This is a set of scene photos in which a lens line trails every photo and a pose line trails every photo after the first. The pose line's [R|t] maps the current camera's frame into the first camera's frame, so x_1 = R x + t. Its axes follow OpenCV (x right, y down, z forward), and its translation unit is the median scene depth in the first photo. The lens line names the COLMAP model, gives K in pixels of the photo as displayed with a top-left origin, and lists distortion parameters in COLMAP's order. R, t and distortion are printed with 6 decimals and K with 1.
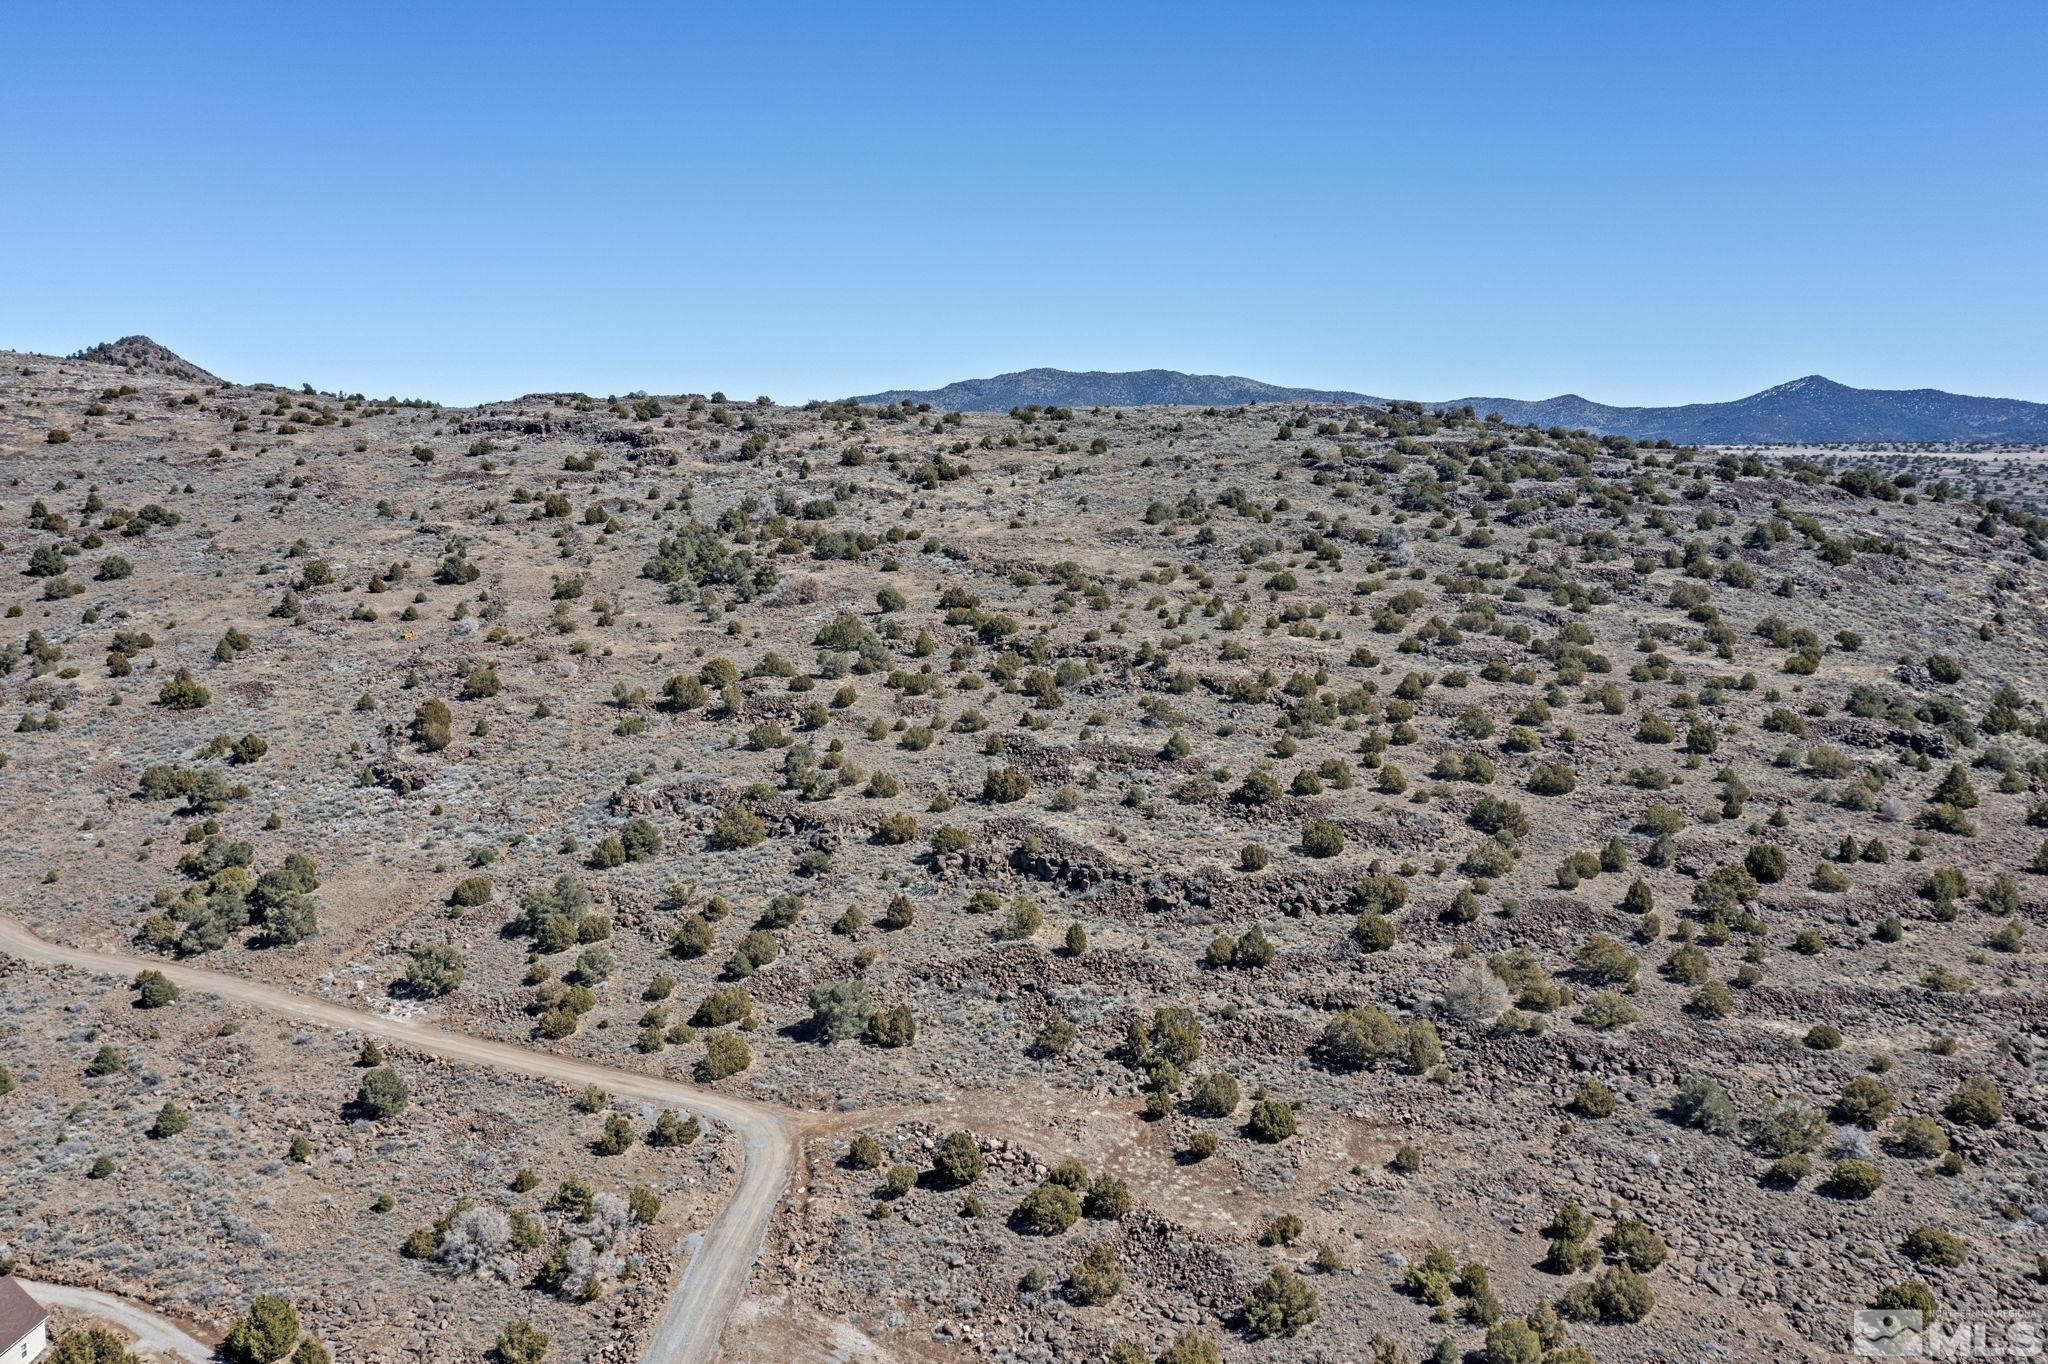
lens RADIAL K [[1617.6, 0, 1007.2], [0, 1617.6, 666.7], [0, 0, 1]] dist [-0.014389, 0.005636]
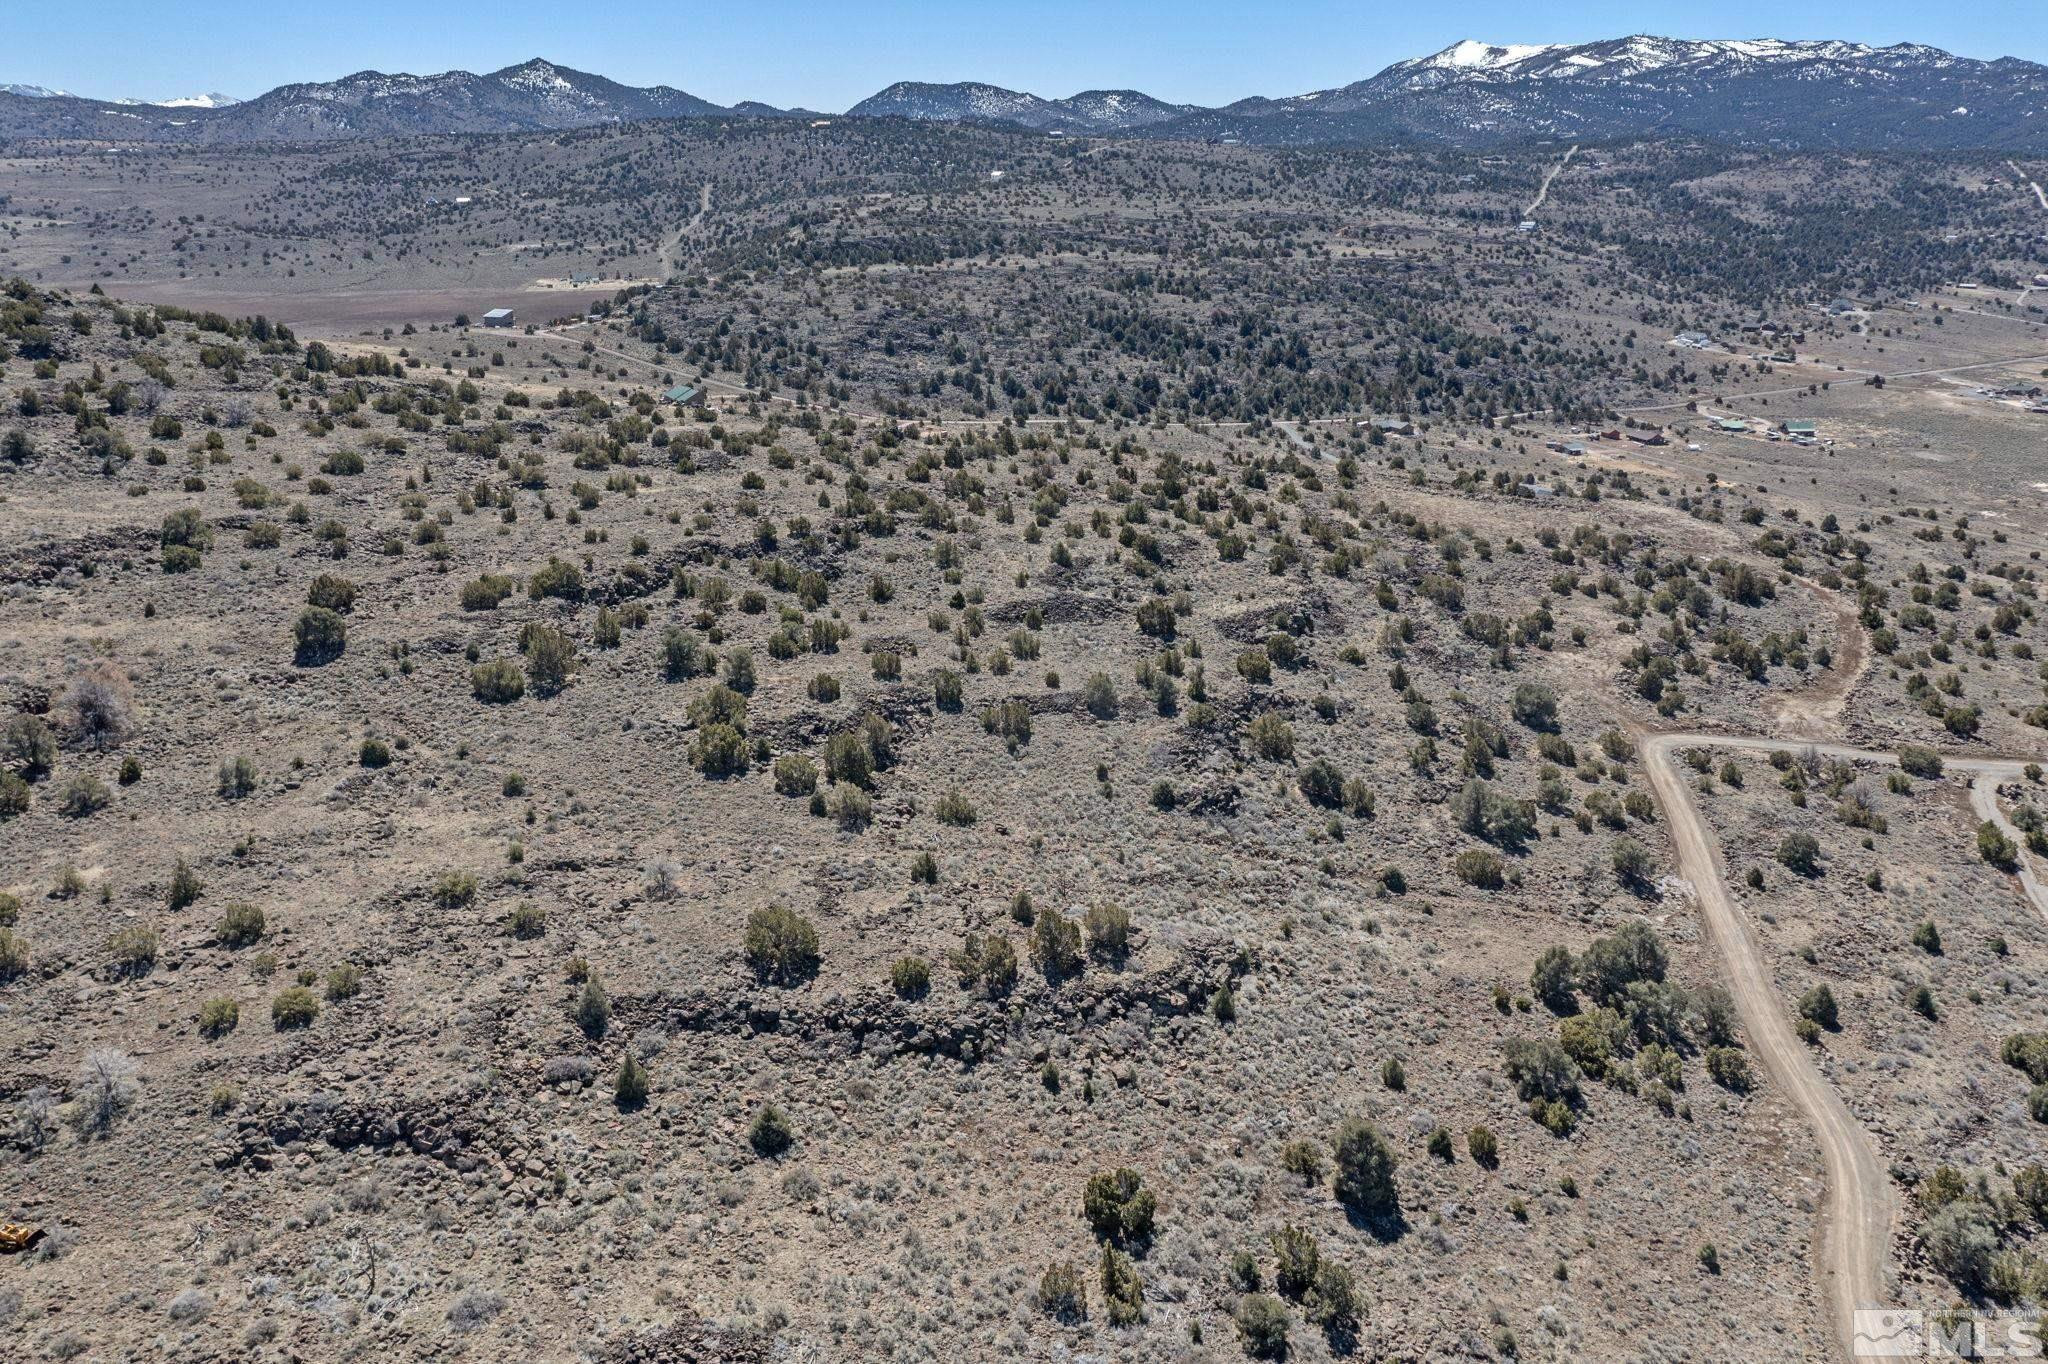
lens RADIAL K [[1617.6, 0, 1020.9], [0, 1617.6, 680.8], [0, 0, 1]] dist [-0.014389, 0.005636]
pose [[-0.246639, -0.325298, 0.912880, -1.084300], [0.130483, 0.922256, 0.363893, -0.324783], [-0.960283, 0.208865, -0.185019, 1.433949]]
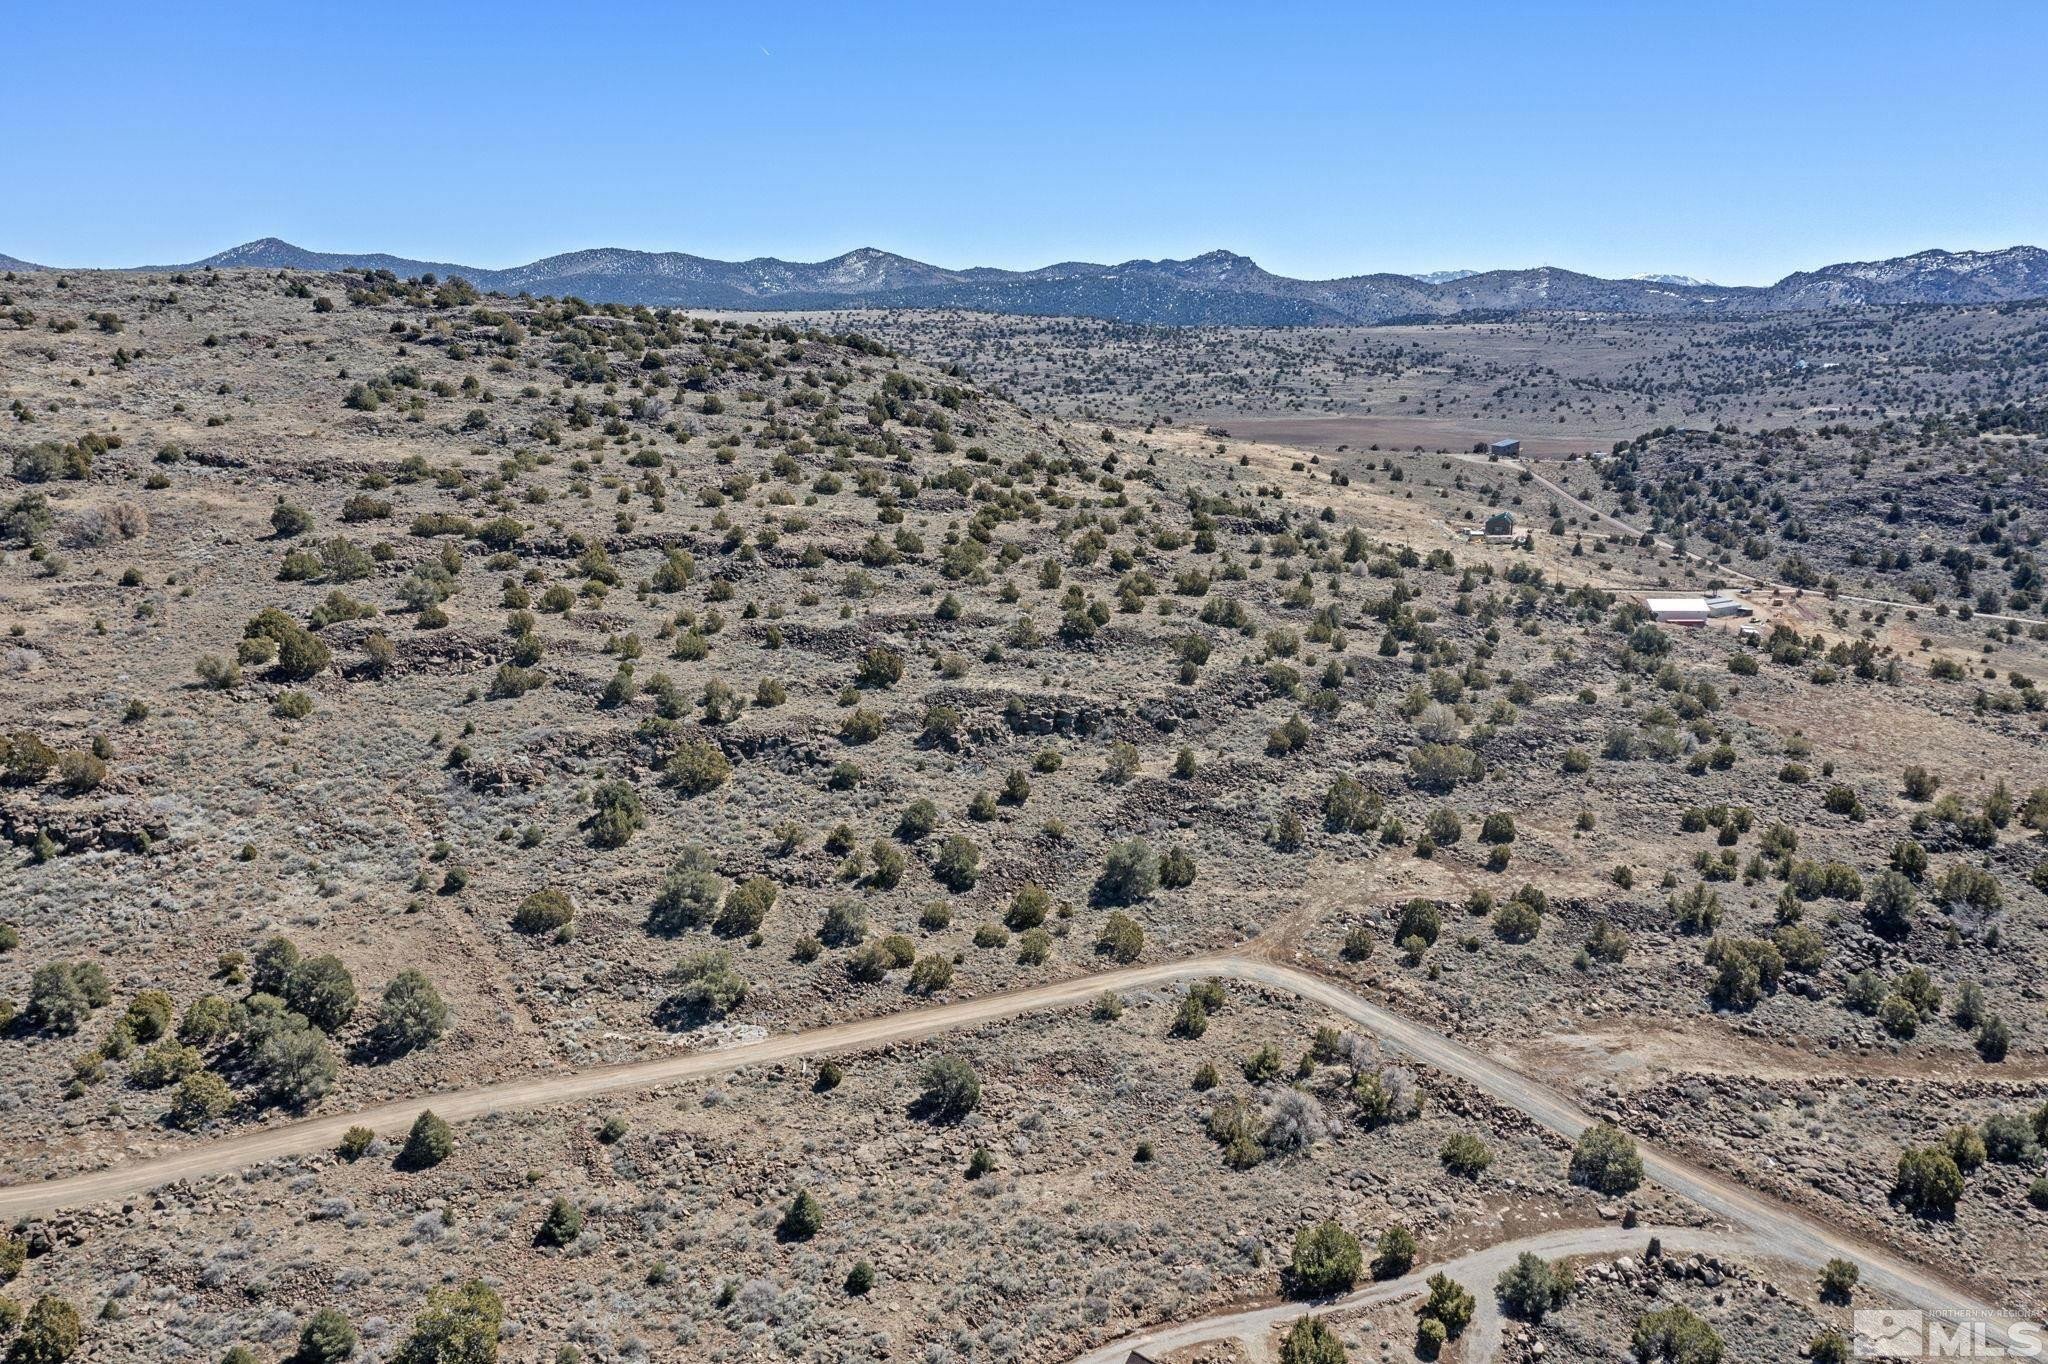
lens RADIAL K [[1617.6, 0, 1013.3], [0, 1617.6, 665.8], [0, 0, 1]] dist [-0.014389, 0.005636]
pose [[0.619866, -0.177931, 0.764269, -0.795594], [0.115232, 0.984035, 0.135635, -0.060009], [-0.776201, 0.003993, 0.630473, 0.332714]]
